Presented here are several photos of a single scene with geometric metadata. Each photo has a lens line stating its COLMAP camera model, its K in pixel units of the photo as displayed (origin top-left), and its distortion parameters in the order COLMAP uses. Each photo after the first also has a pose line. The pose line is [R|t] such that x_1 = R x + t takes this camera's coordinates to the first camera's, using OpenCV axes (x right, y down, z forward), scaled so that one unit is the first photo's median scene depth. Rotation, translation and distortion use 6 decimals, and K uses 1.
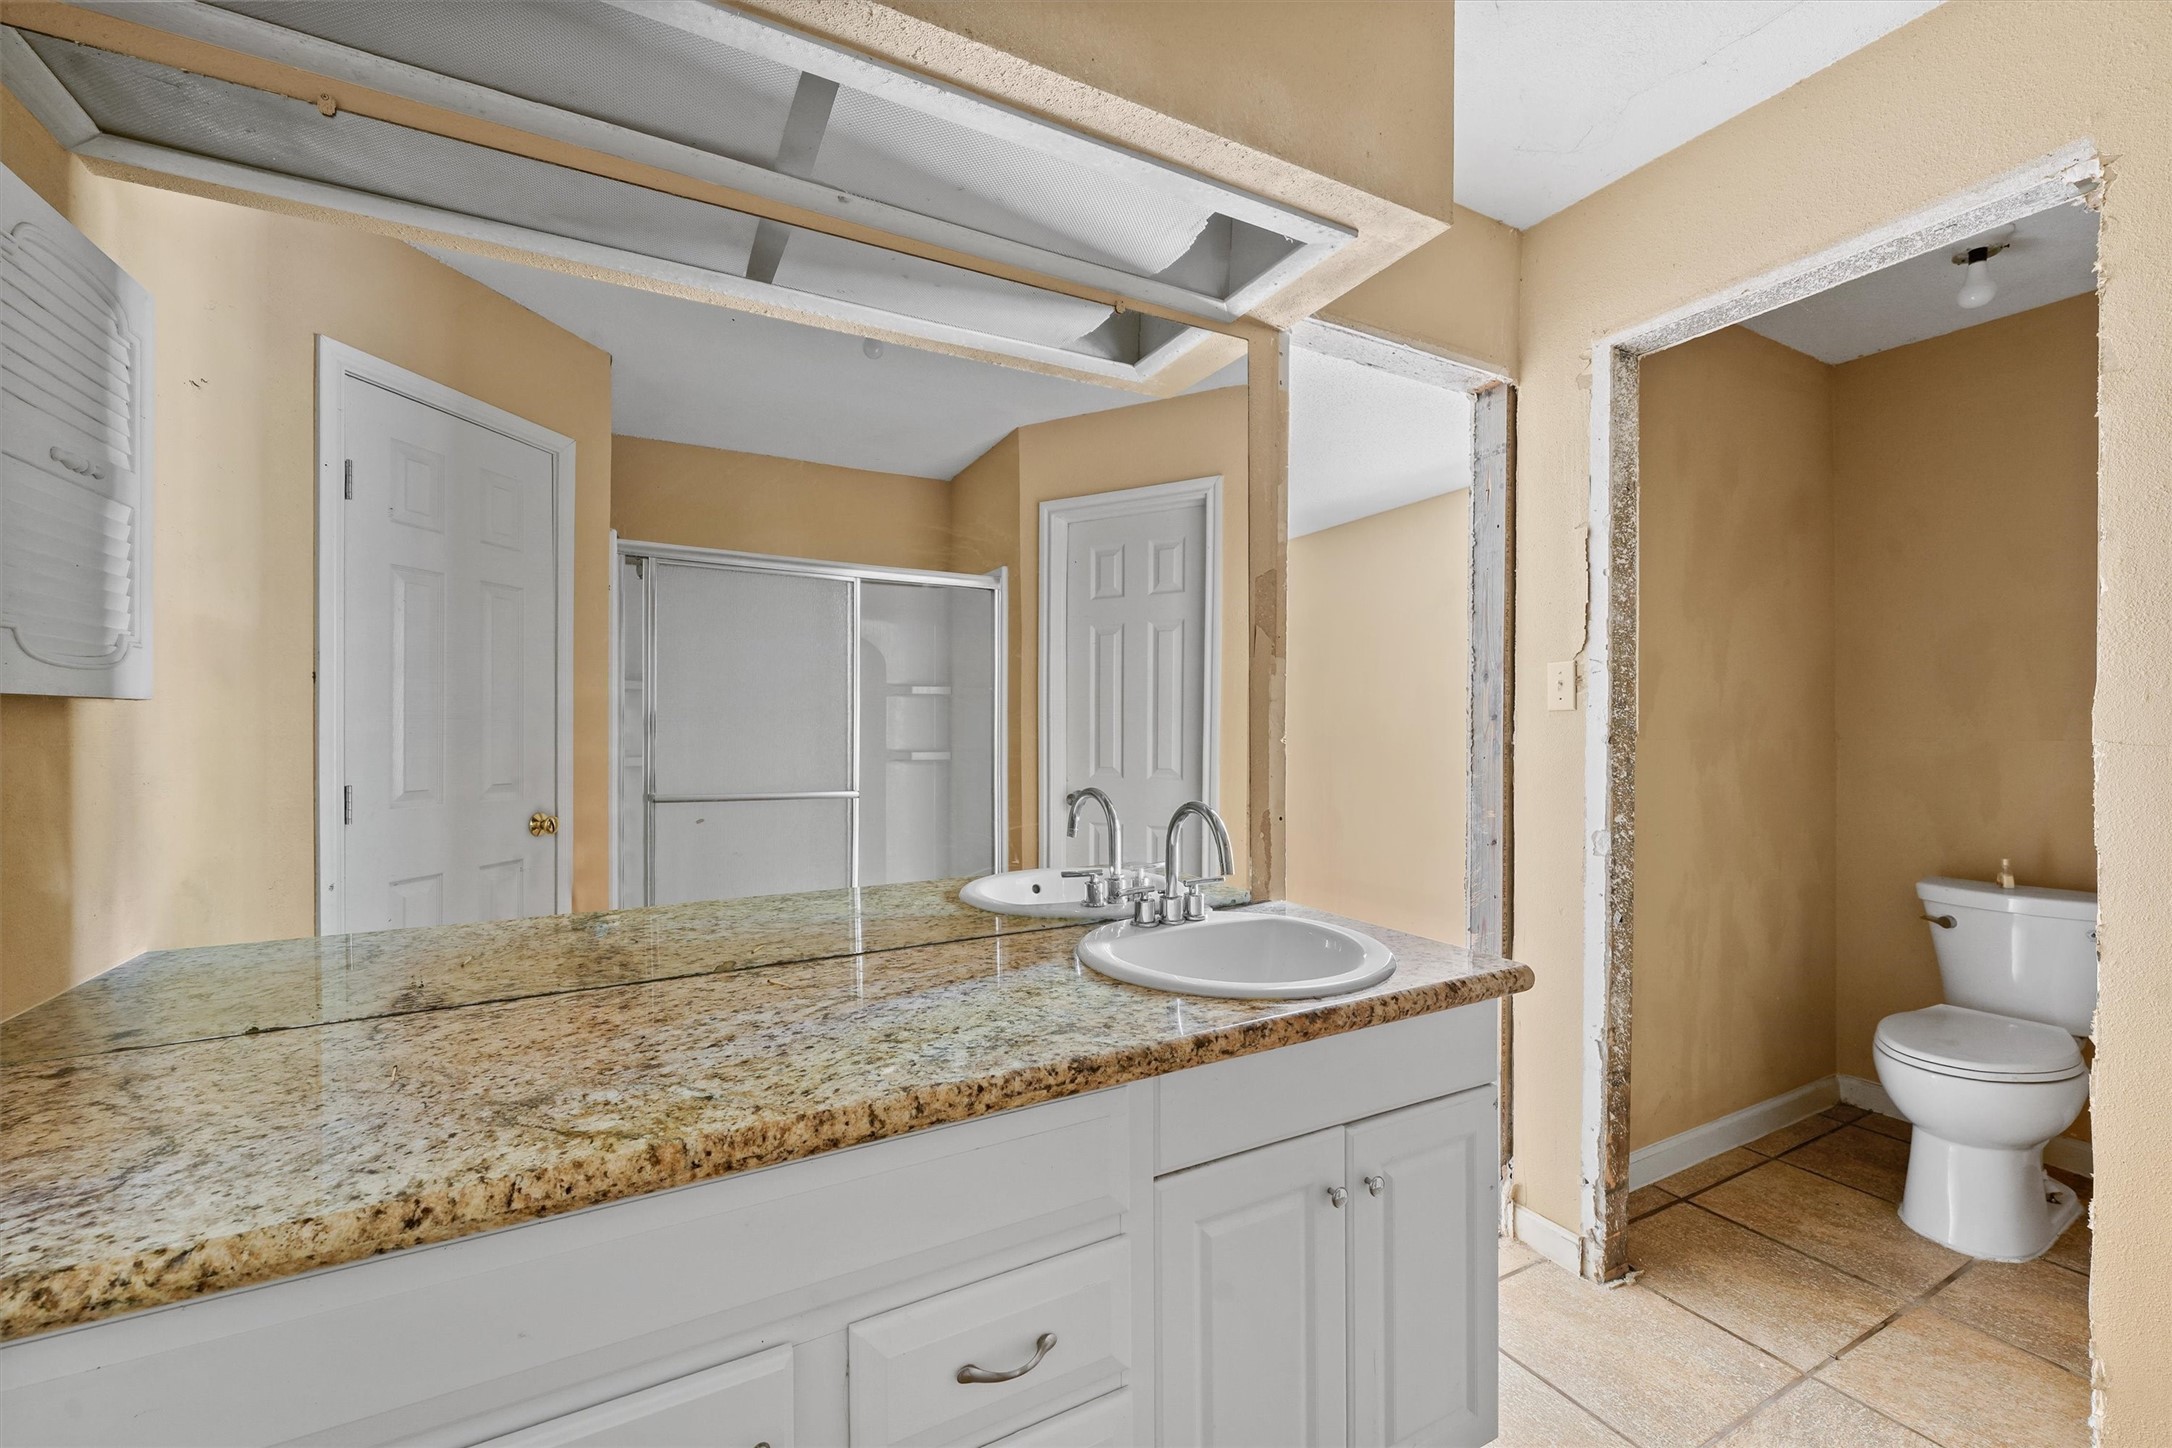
lens RADIAL K [[865.0, 0, 1082.9], [0, 865.0, 725.9], [0, 0, 1]] dist [0.008226, -0.000212]
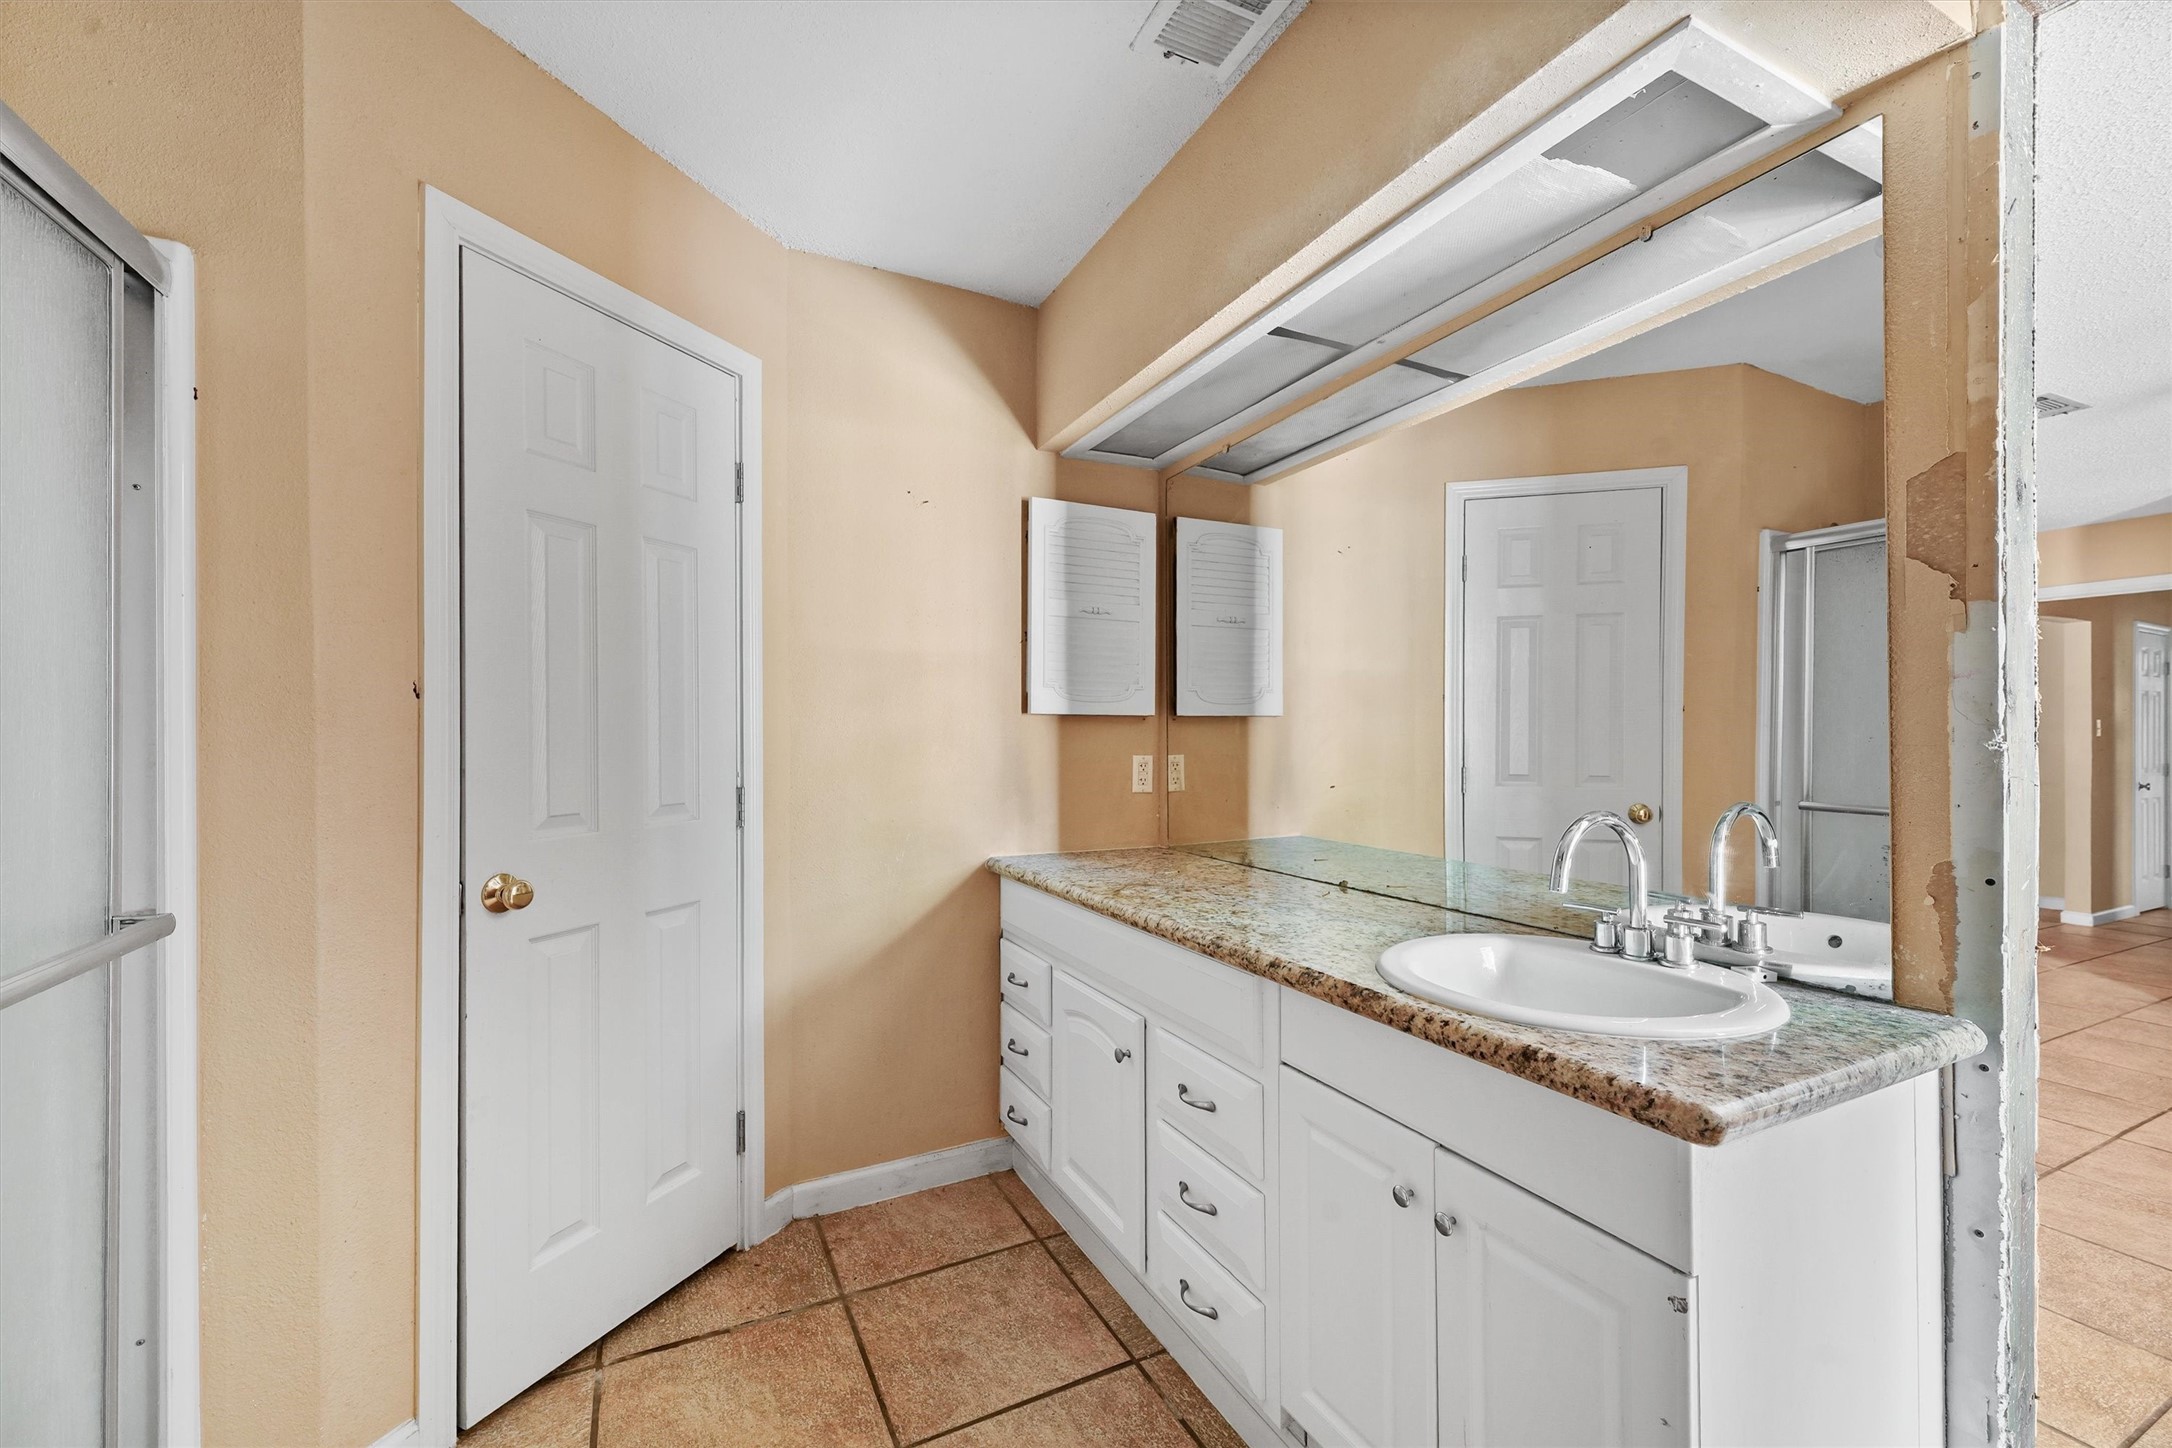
lens RADIAL K [[865.0, 0, 1079.1], [0, 865.0, 731.6], [0, 0, 1]] dist [0.008226, -0.000212]
pose [[-0.030249, -0.002002, -0.999540, 1.199857], [0.002493, 0.999995, -0.002078, 0.011785], [0.999539, -0.002555, -0.030244, 0.610910]]
